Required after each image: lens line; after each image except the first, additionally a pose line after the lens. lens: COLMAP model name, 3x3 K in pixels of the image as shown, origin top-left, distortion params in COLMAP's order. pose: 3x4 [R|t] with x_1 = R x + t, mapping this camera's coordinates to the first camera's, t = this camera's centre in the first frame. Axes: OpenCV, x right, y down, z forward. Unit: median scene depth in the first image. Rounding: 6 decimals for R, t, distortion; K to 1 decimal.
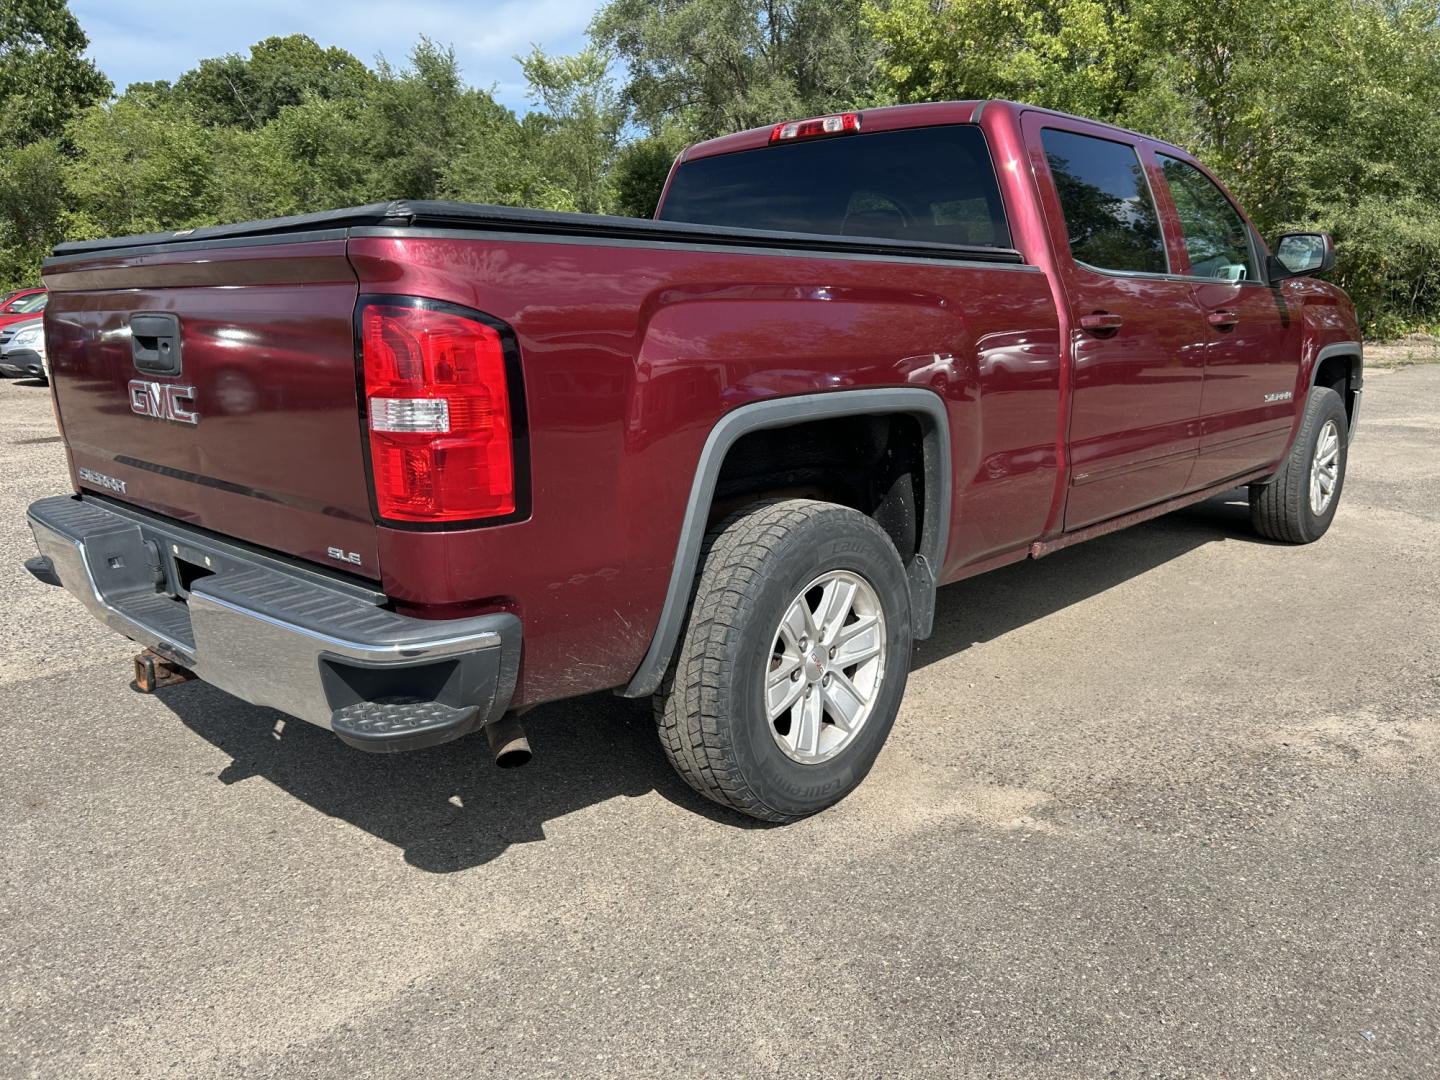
lens RADIAL K [[1075.3, 0, 720.7], [0, 1075.3, 532.9], [0, 0, 1]] dist [0.036785, -0.031955]
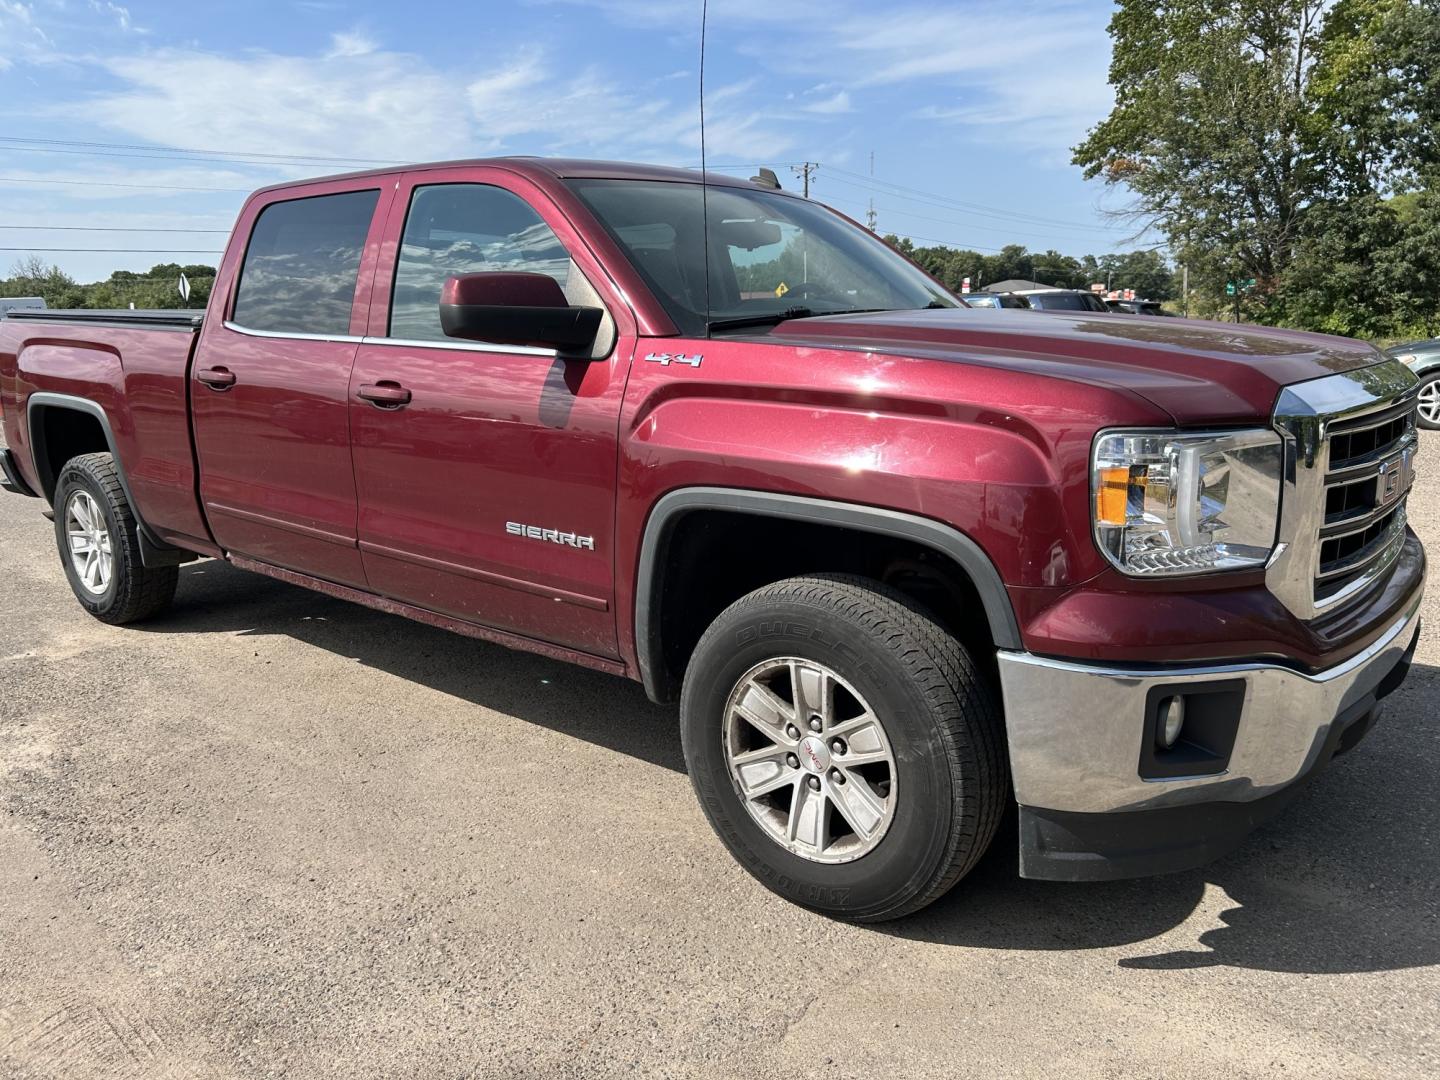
lens RADIAL K [[1089.1, 0, 724.4], [0, 1089.1, 524.9], [0, 0, 1]] dist [0.049546, -0.055134]
pose [[0.076254, 0.206354, -0.975502, 0.127307], [-0.202747, 0.961120, 0.187463, -0.030220], [0.976258, 0.183485, 0.115127, 0.115661]]
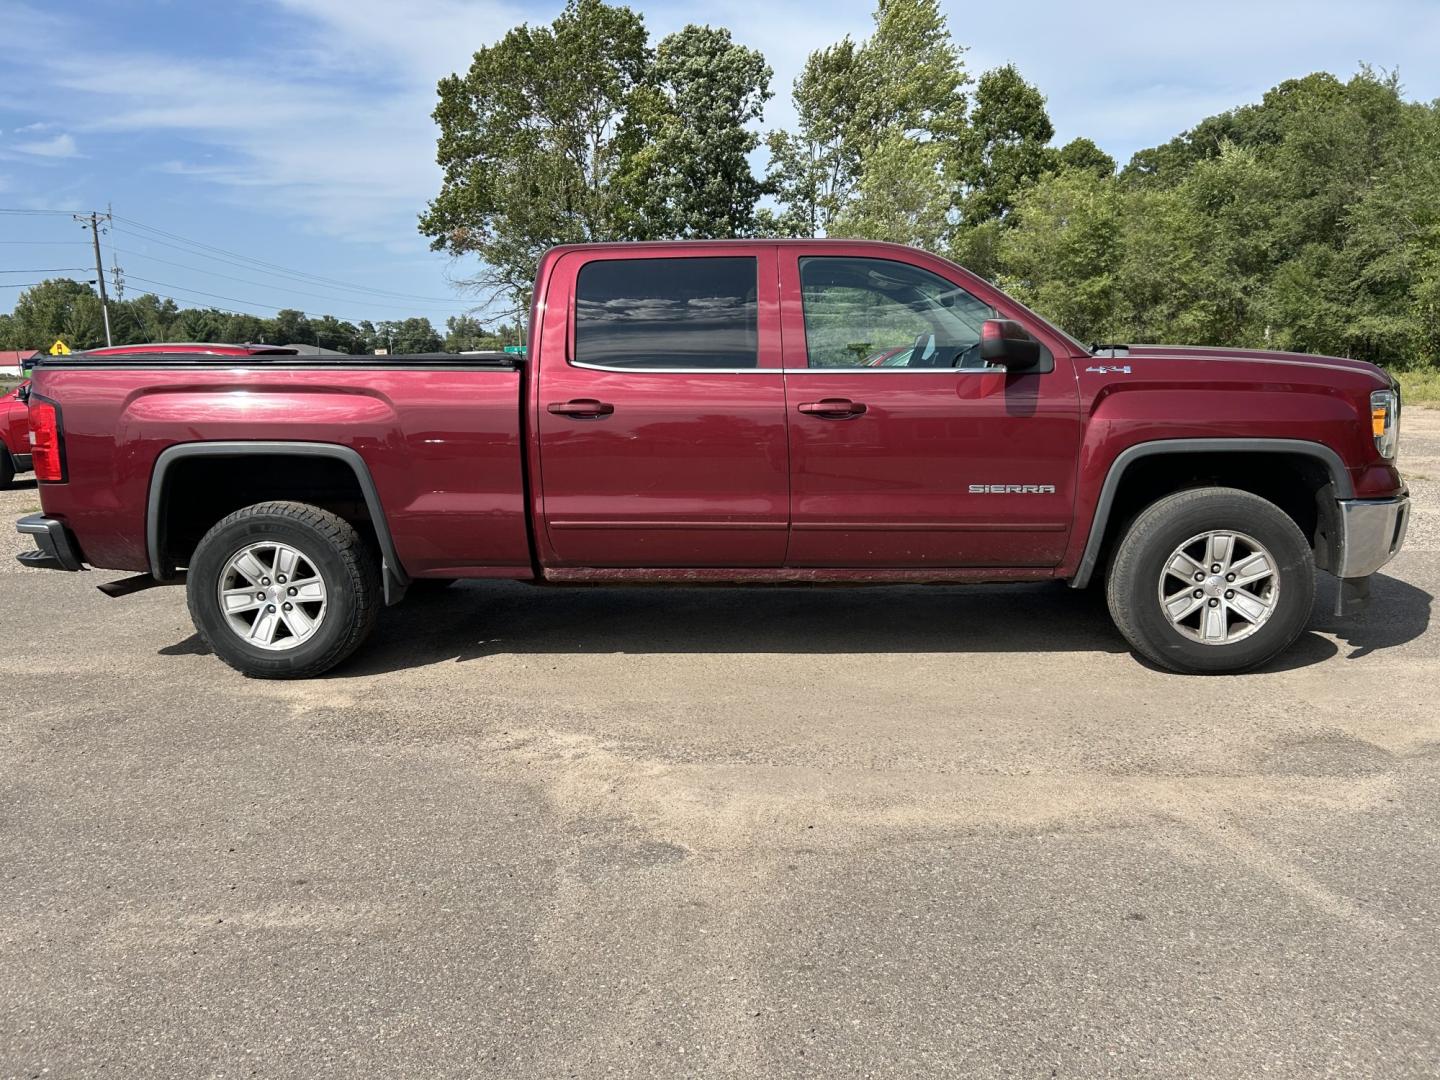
lens RADIAL K [[1075.3, 0, 720.7], [0, 1075.3, 532.9], [0, 0, 1]] dist [0.036785, -0.031955]
pose [[0.649764, 0.119656, -0.750659, 0.119355], [-0.149831, 0.988319, 0.027847, -0.008657], [0.745223, 0.094378, 0.660102, 0.022716]]
